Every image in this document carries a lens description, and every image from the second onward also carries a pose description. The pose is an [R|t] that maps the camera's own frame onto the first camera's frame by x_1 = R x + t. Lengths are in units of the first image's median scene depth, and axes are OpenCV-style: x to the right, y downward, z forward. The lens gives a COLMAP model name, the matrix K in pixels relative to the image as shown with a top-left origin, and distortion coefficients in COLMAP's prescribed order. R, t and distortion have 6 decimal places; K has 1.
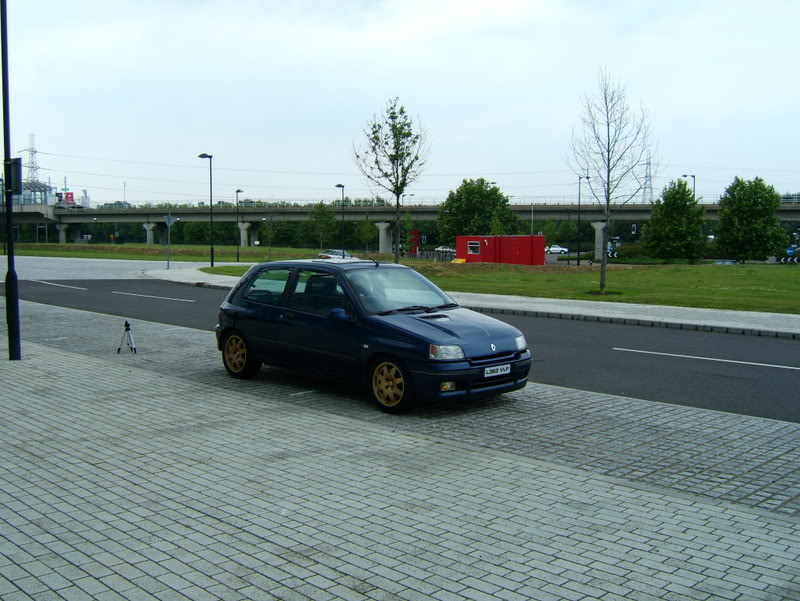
lens RADIAL K [[846.9, 0, 395.1], [0, 846.9, 301.8], [0, 0, 1]] dist [-0.084580, 0.000000]
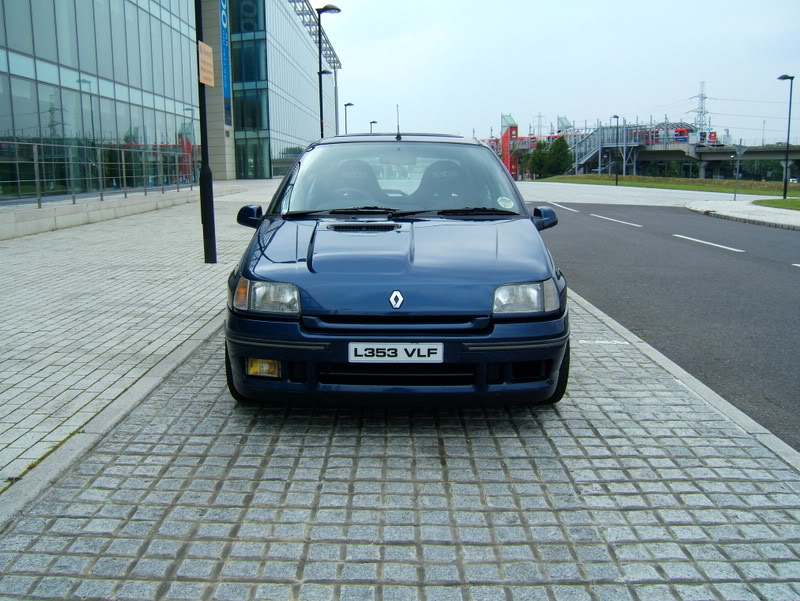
lens RADIAL K [[758.1, 0, 384.4], [0, 758.1, 321.4], [0, 0, 1]] dist [-0.095887, 0.000000]
pose [[0.690463, 0.131125, -0.711384, 0.115572], [-0.048347, 0.989600, 0.135481, 0.003622], [0.721750, -0.059151, 0.689621, 0.212540]]
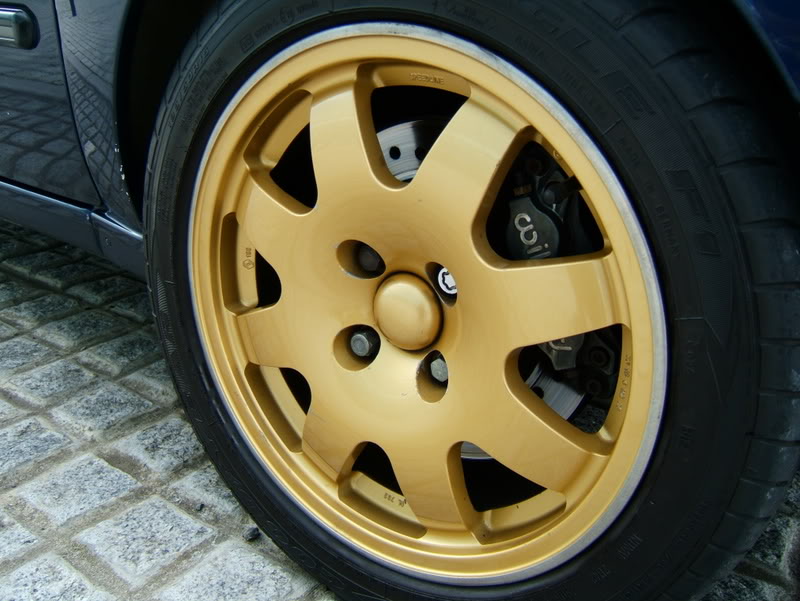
lens RADIAL K [[758.1, 0, 397.8], [0, 758.1, 303.2], [0, 0, 1]] dist [-0.095887, 0.000000]
pose [[0.985796, -0.034039, 0.164463, -0.005212], [-0.016582, 0.954736, 0.296991, 0.021596], [-0.167128, -0.295499, 0.940611, 0.270228]]
